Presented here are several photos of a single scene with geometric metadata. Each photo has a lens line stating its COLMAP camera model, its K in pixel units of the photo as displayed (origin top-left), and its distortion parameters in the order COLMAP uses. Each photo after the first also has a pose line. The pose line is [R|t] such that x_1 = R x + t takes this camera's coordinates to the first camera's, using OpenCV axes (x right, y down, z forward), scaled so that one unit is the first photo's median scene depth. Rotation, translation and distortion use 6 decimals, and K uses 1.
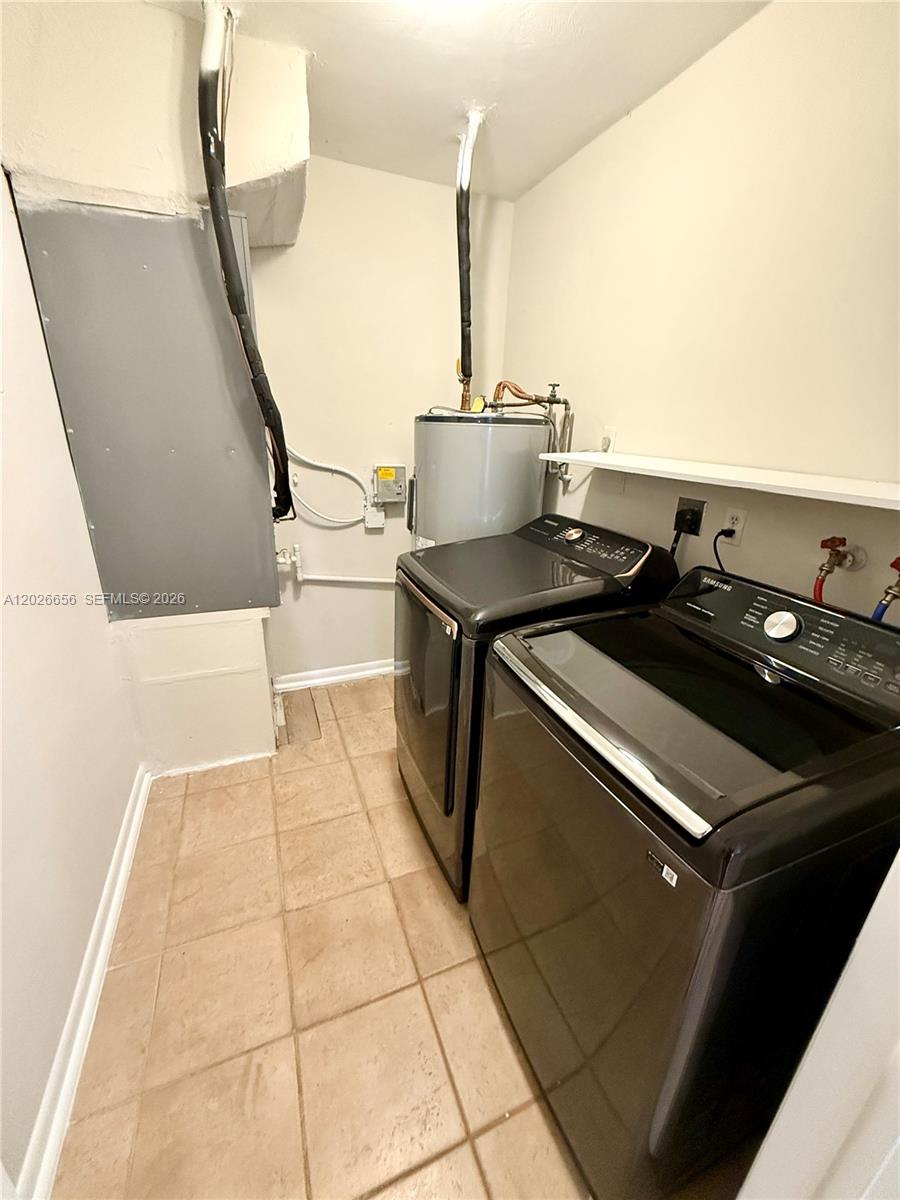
lens RADIAL K [[478.3, 0, 450.0], [0, 478.3, 600.0], [0, 0, 1]] dist [-0.001136, 0.000247]
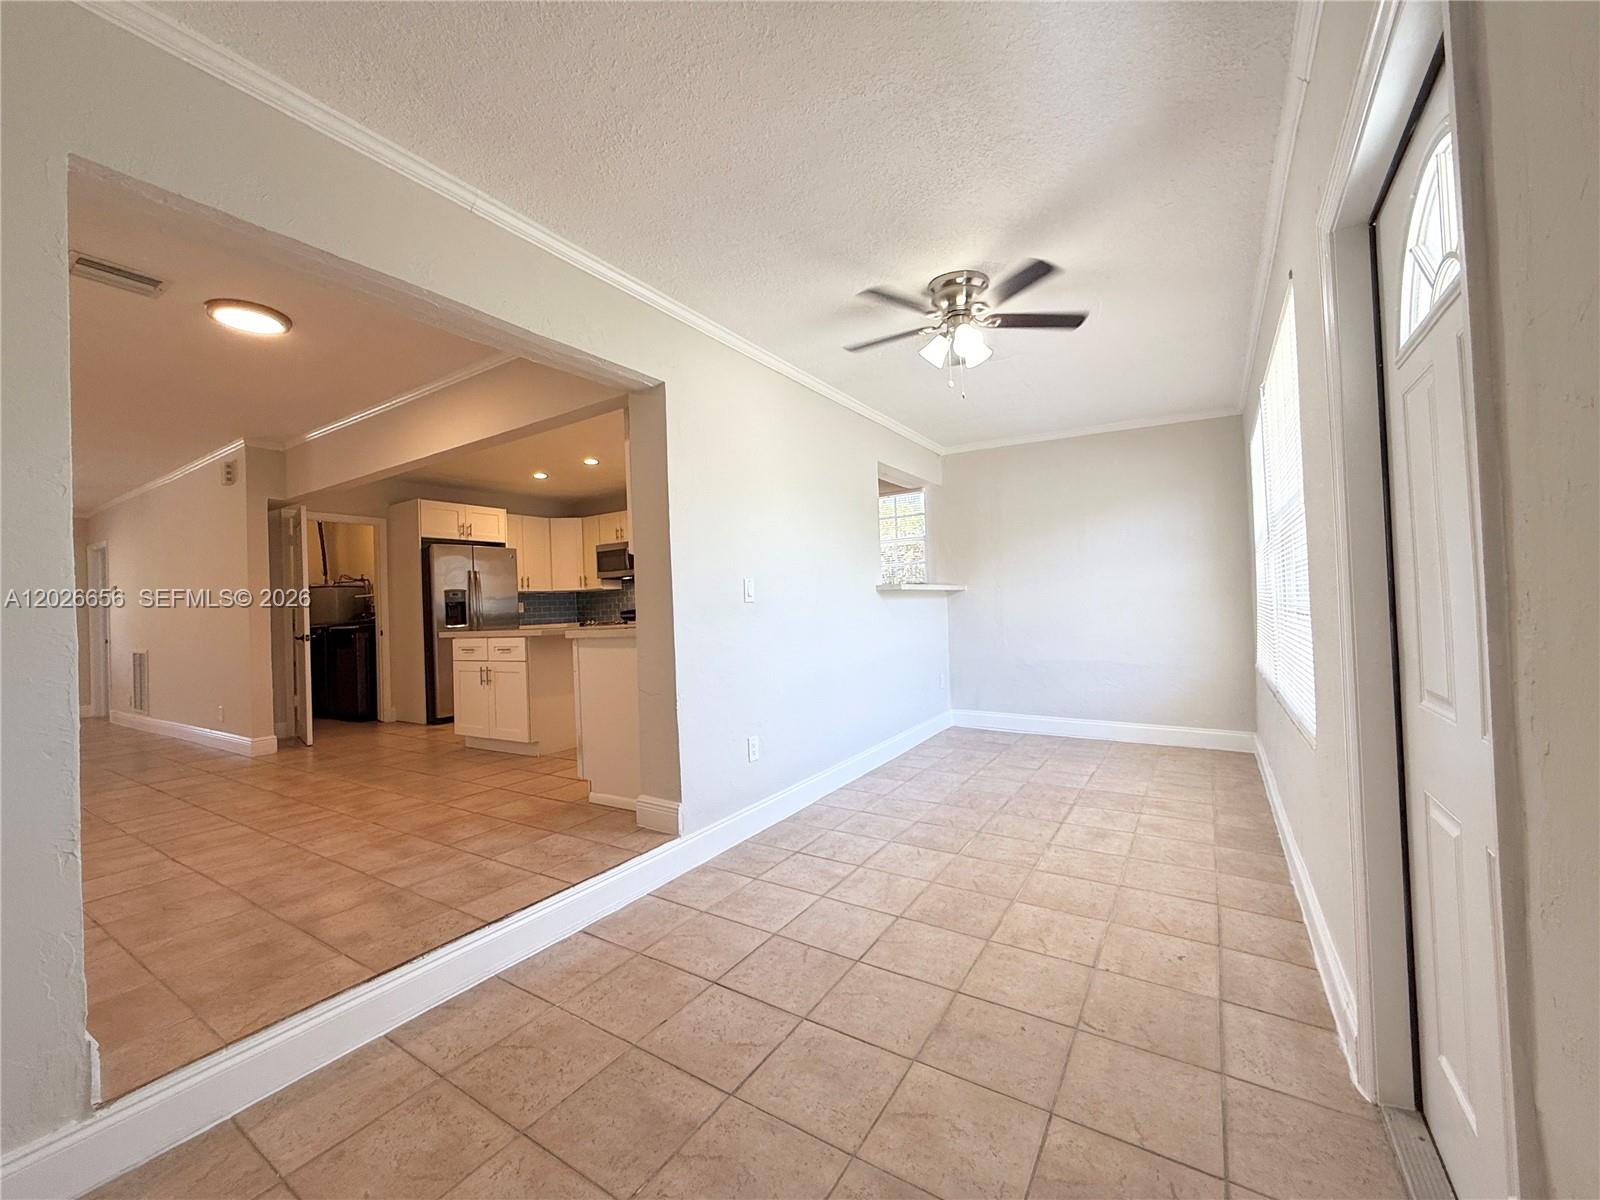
lens RADIAL K [[637.6, 0, 793.7], [0, 637.6, 598.6], [0, 0, 1]] dist [0.001432, 0.000251]
pose [[0.819399, -0.056081, 0.570473, 0.140826], [0.256918, 0.925575, -0.278034, 1.458365], [-0.512423, 0.374386, 0.772824, -3.339066]]
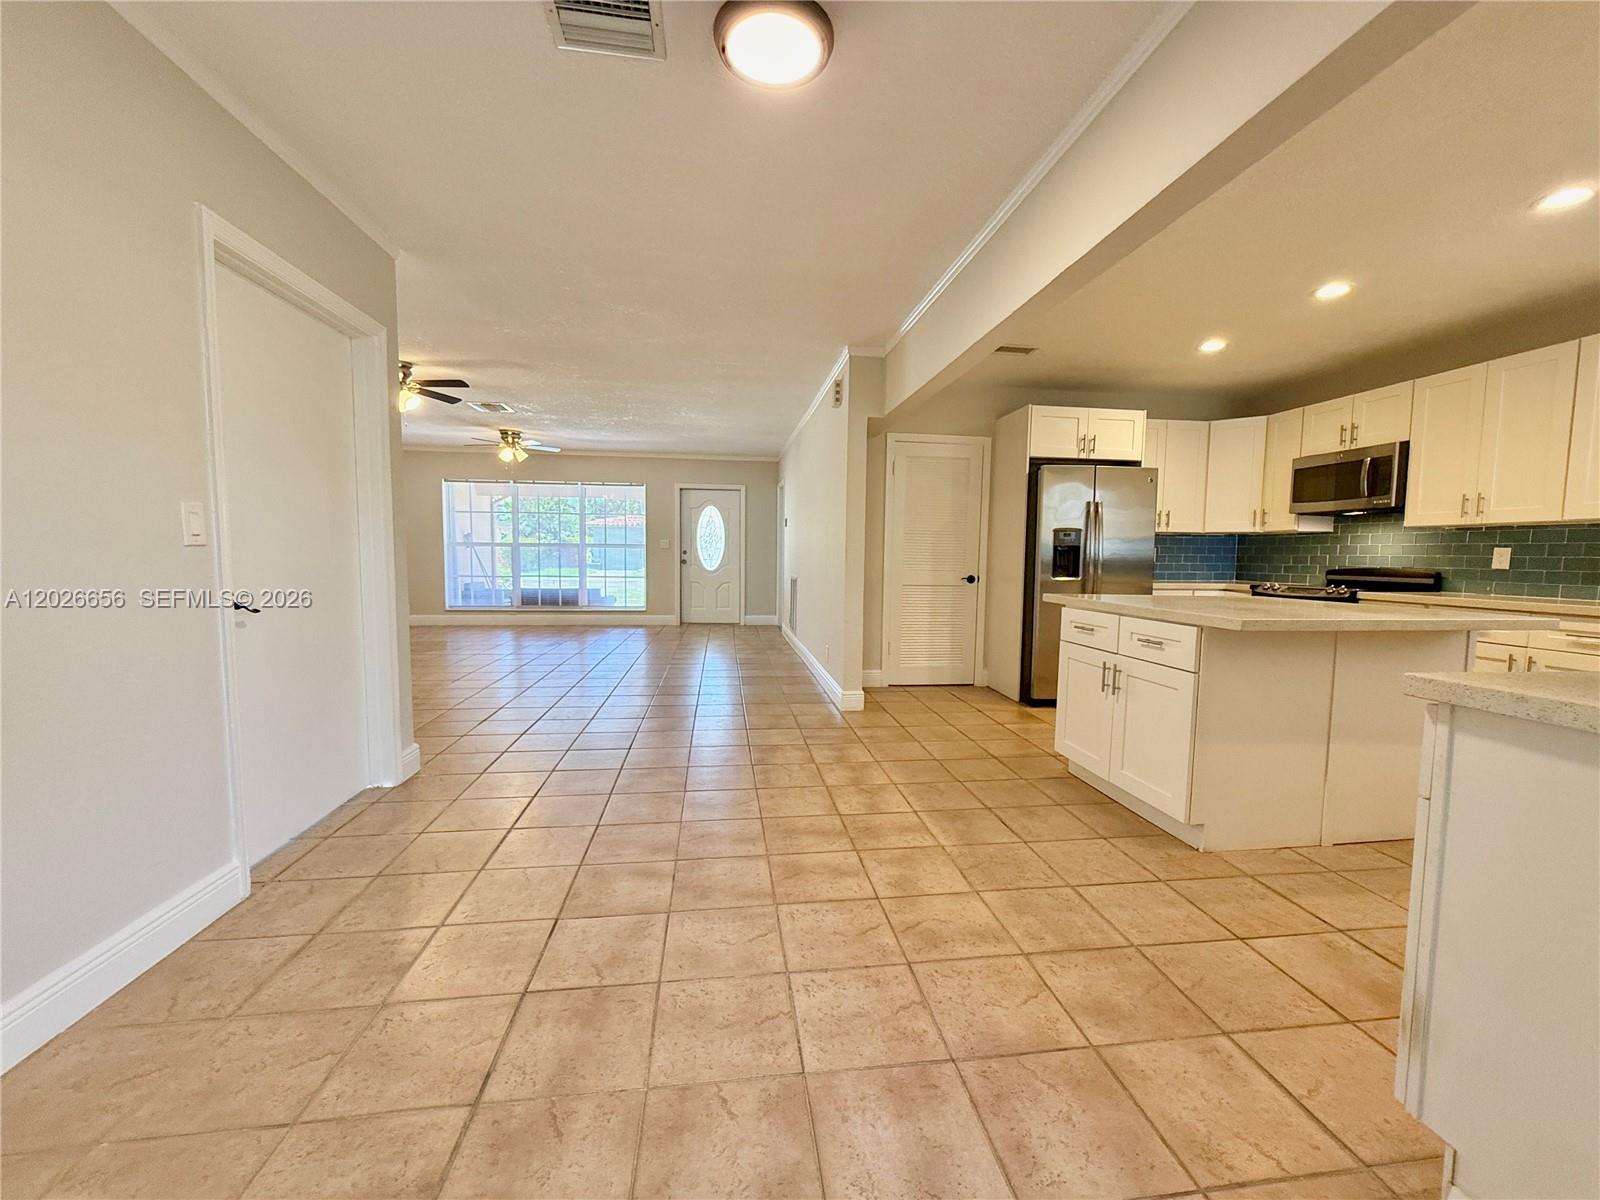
lens RADIAL K [[637.7, 0, 805.0], [0, 637.7, 602.7], [0, 0, 1]] dist [-0.001136, 0.000247]
pose [[0.967298, 0.000351, -0.253641, 0.238770], [-0.069378, 0.962229, -0.263252, 1.044225], [0.243968, 0.272240, 0.930787, -2.367326]]
